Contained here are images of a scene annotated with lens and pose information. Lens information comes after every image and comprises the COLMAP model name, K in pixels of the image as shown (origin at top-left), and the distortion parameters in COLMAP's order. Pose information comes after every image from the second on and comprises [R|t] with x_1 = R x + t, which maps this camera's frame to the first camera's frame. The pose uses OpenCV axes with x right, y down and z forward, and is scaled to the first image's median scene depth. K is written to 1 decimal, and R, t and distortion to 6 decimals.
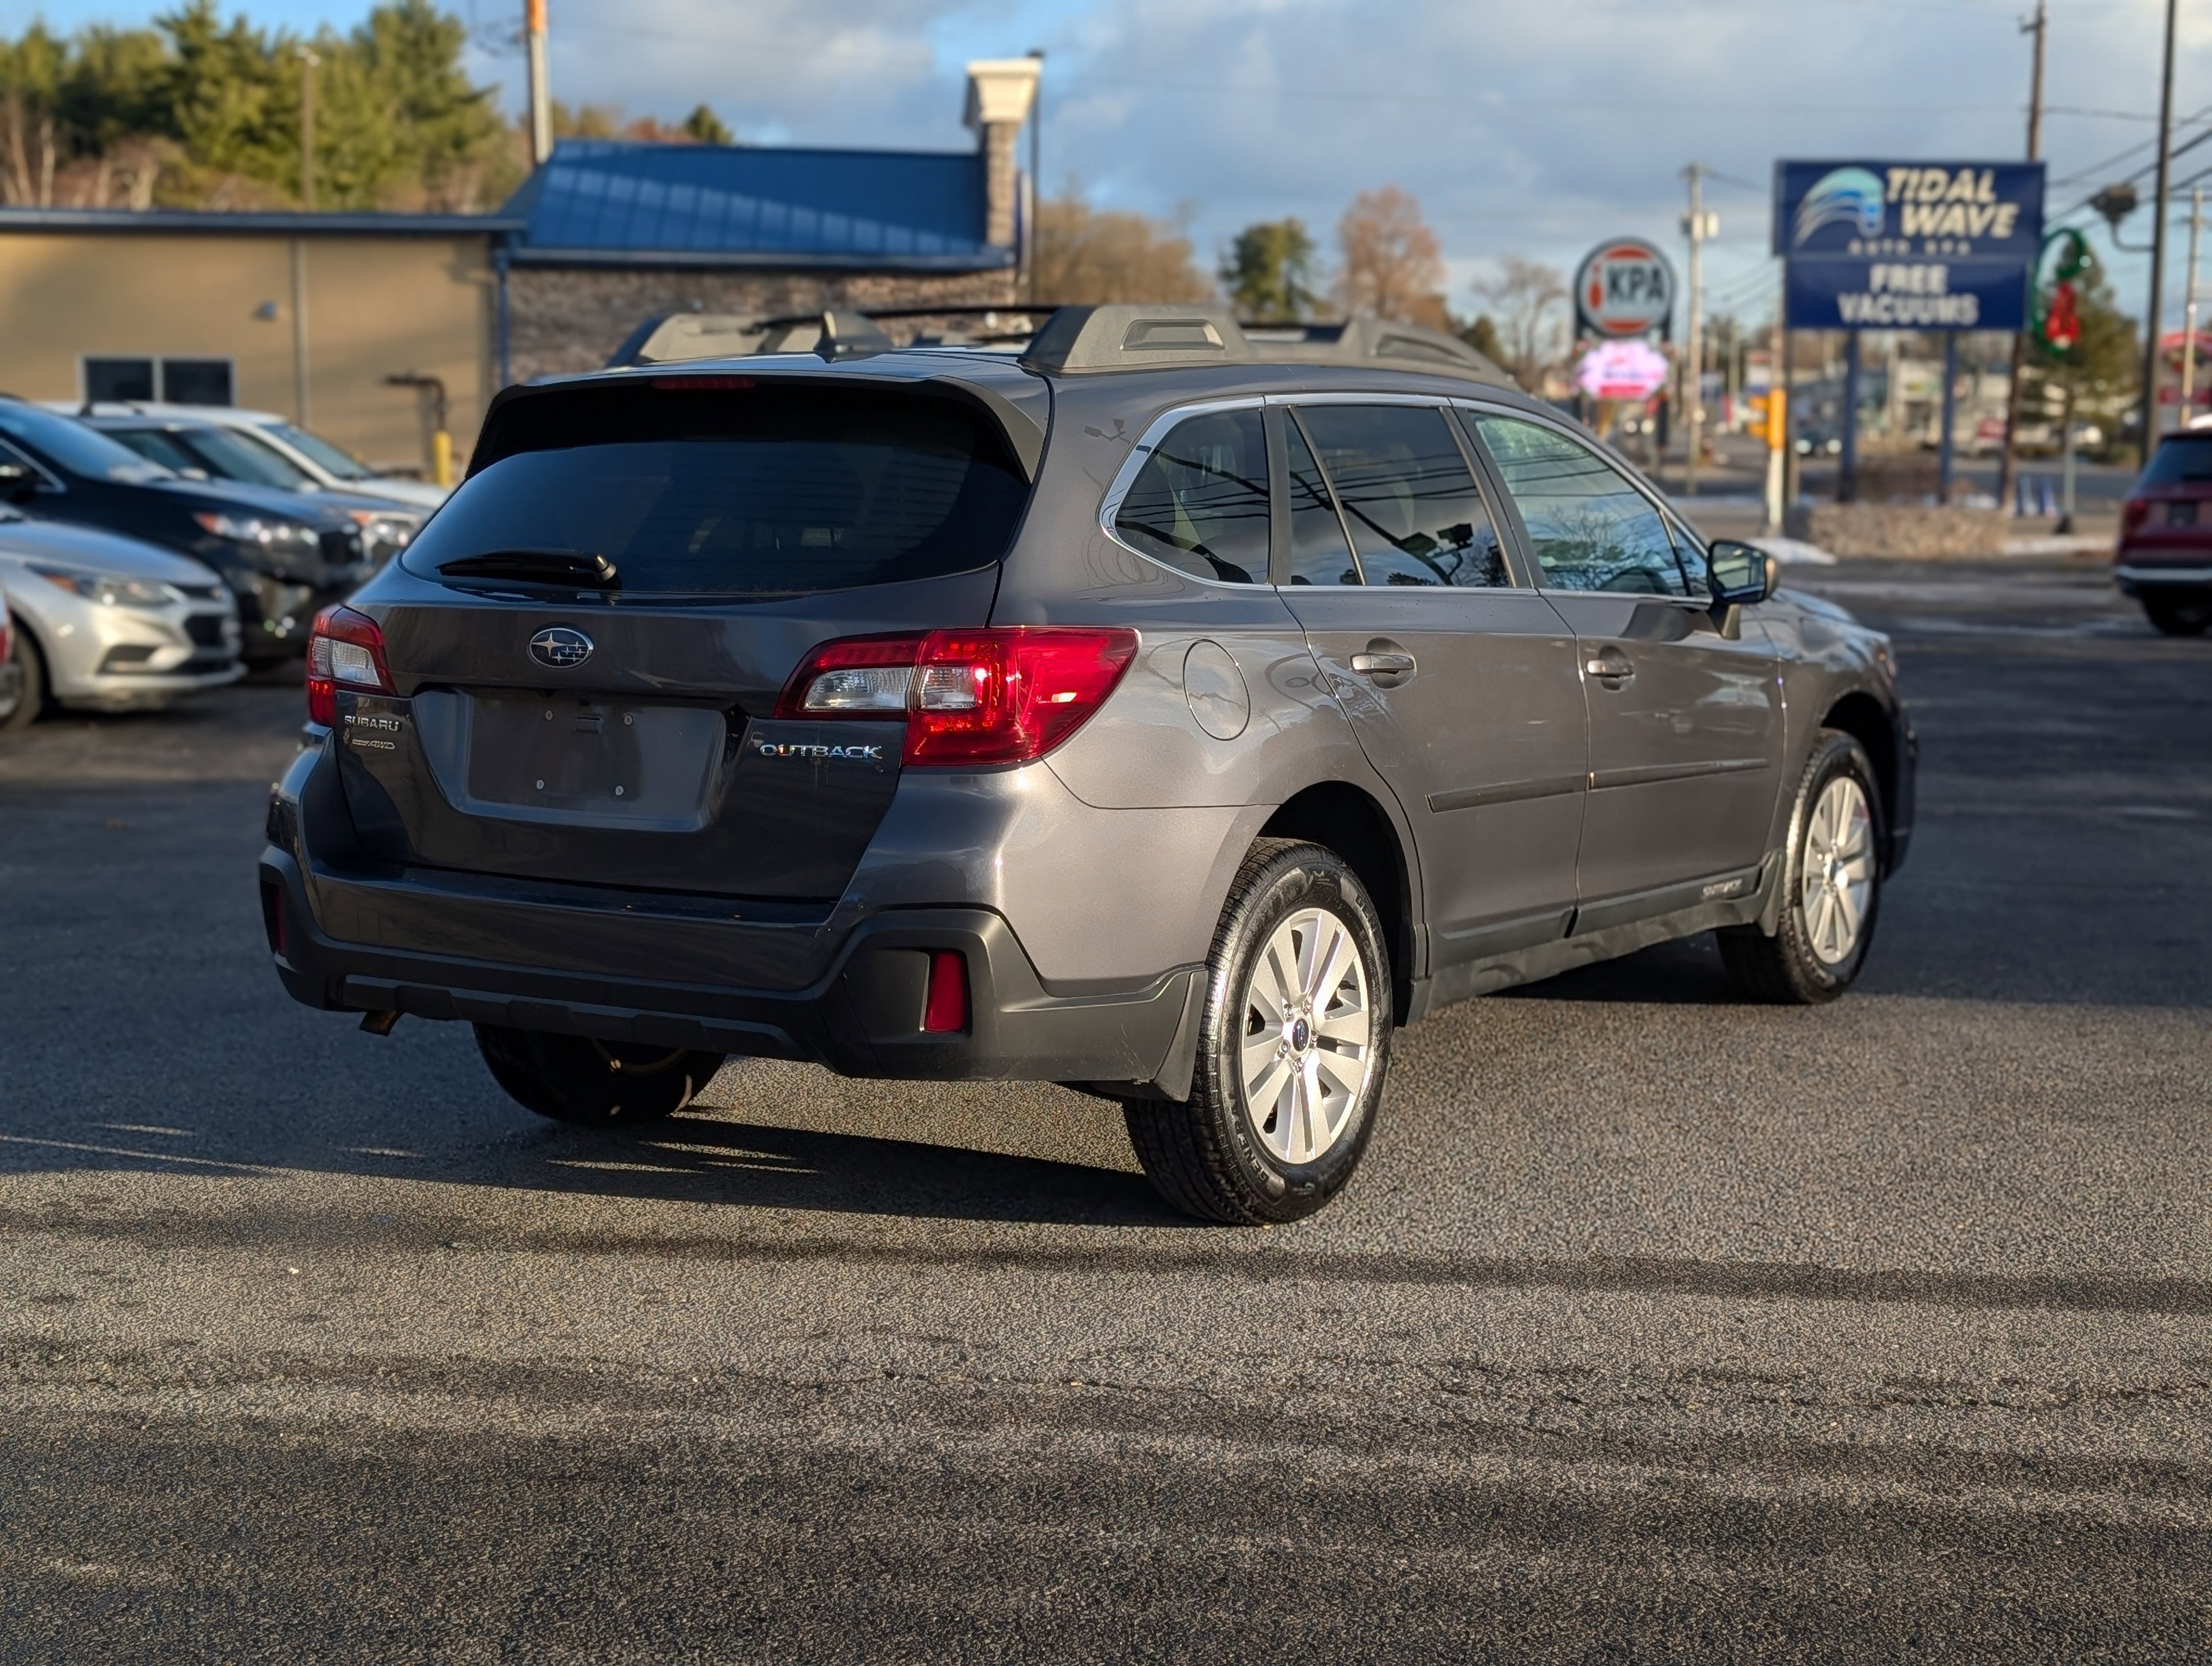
lens RADIAL K [[3174.2, 0, 1106.0], [0, 3174.2, 833.0], [0, 0, 1]] dist [0.229293, -0.943930]
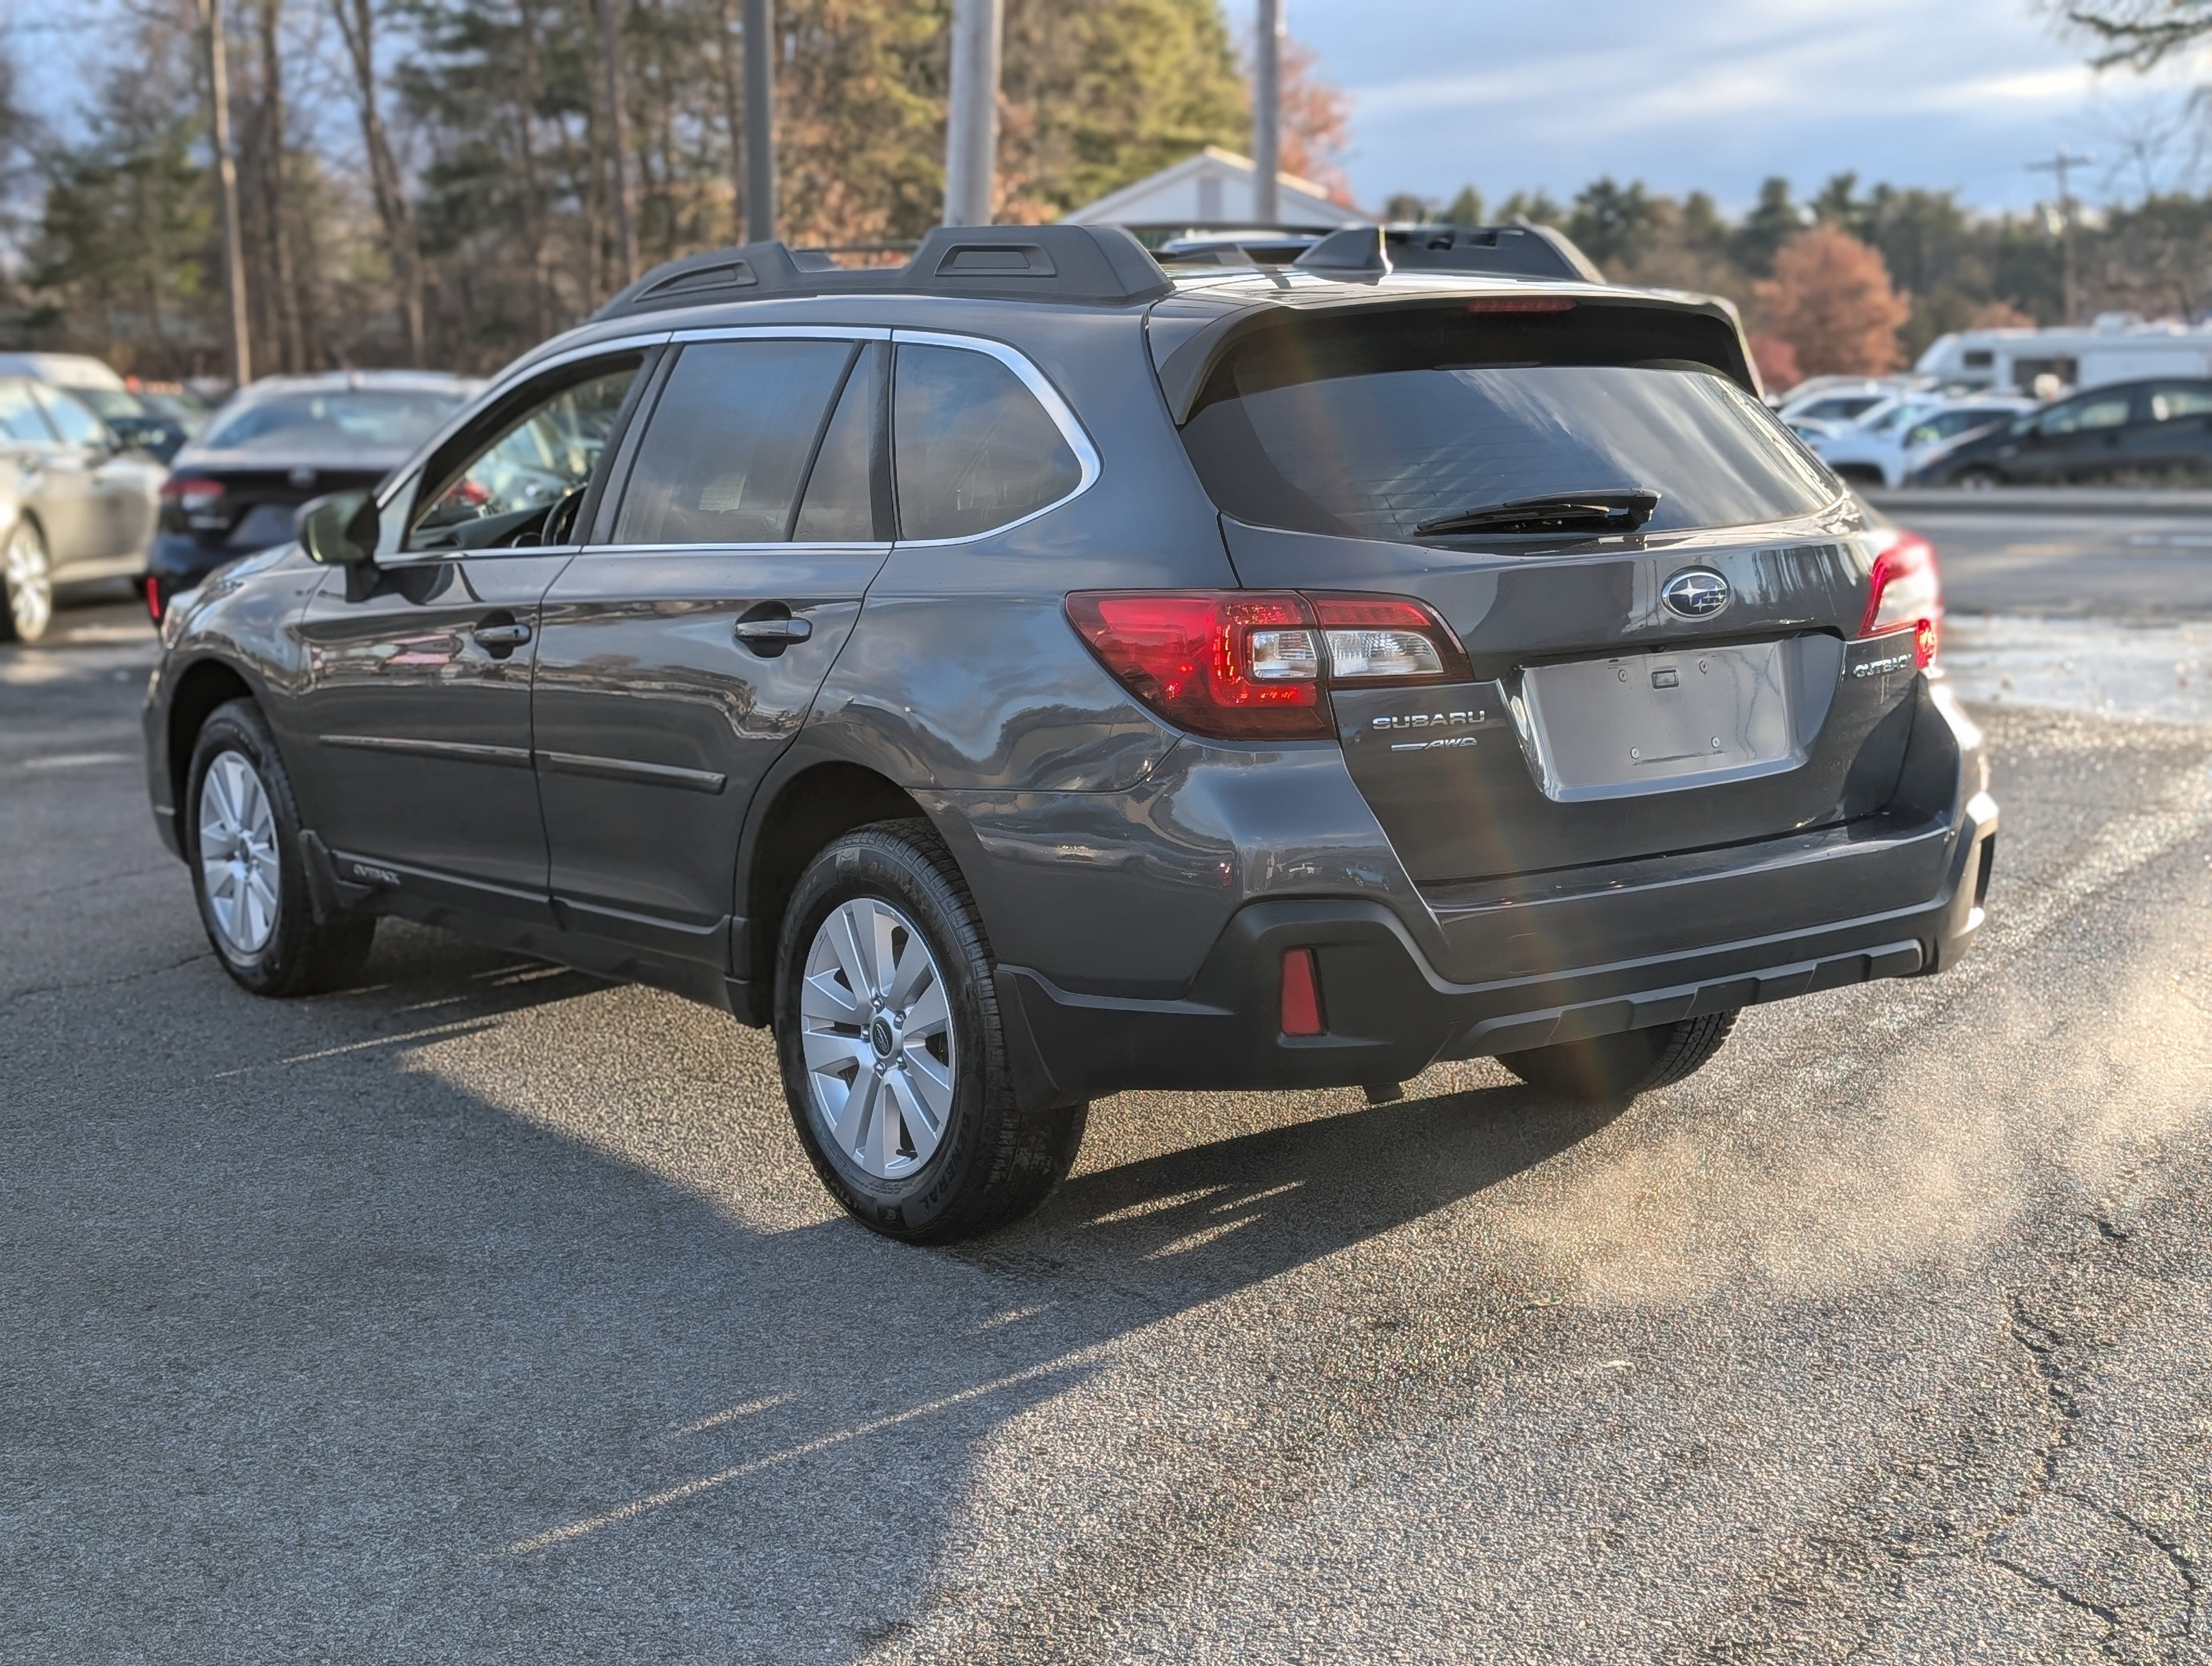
lens RADIAL K [[3174.2, 0, 1106.0], [0, 3174.2, 833.0], [0, 0, 1]] dist [0.229293, -0.943930]
pose [[0.348498, -0.148876, 0.925411, -0.162749], [0.132078, 0.985254, 0.108765, -0.016875], [-0.927957, 0.084322, 0.363022, 0.124860]]
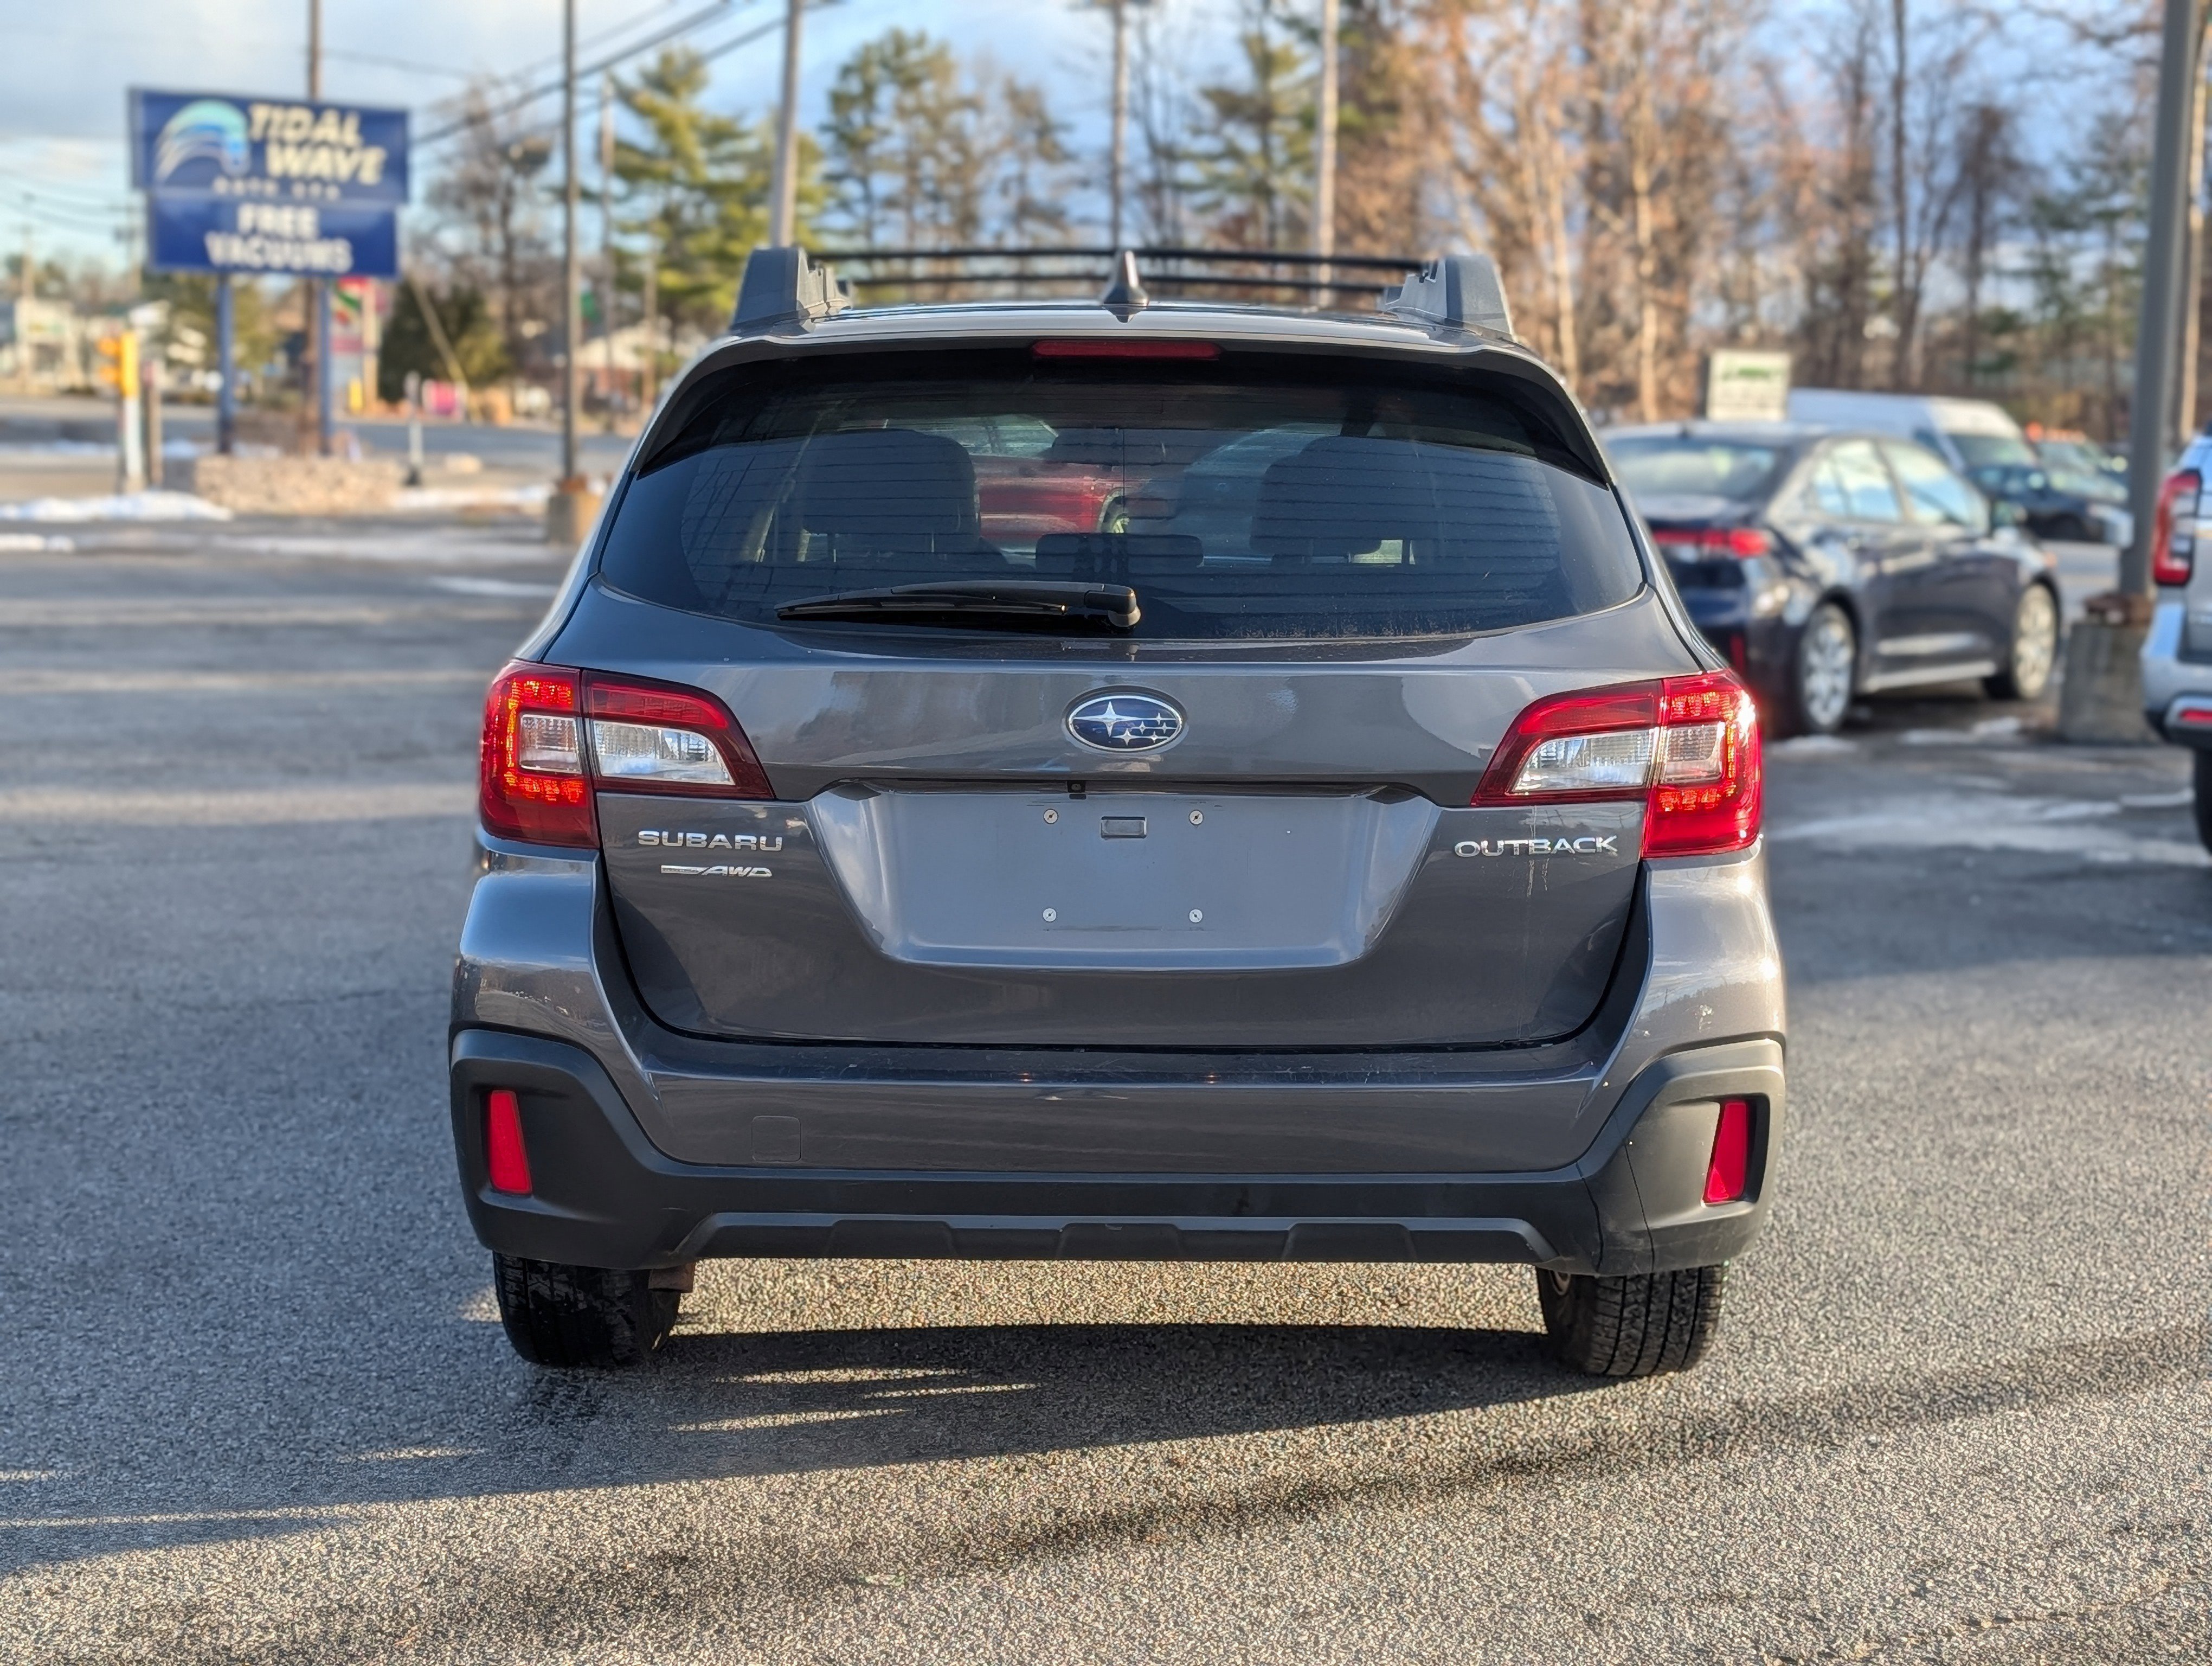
lens RADIAL K [[3174.2, 0, 1106.0], [0, 3174.2, 833.0], [0, 0, 1]] dist [0.229293, -0.943930]
pose [[0.833009, -0.065296, 0.549393, -0.084754], [0.055883, 0.997863, 0.033865, -0.008655], [-0.550430, 0.002492, 0.834878, 0.062005]]
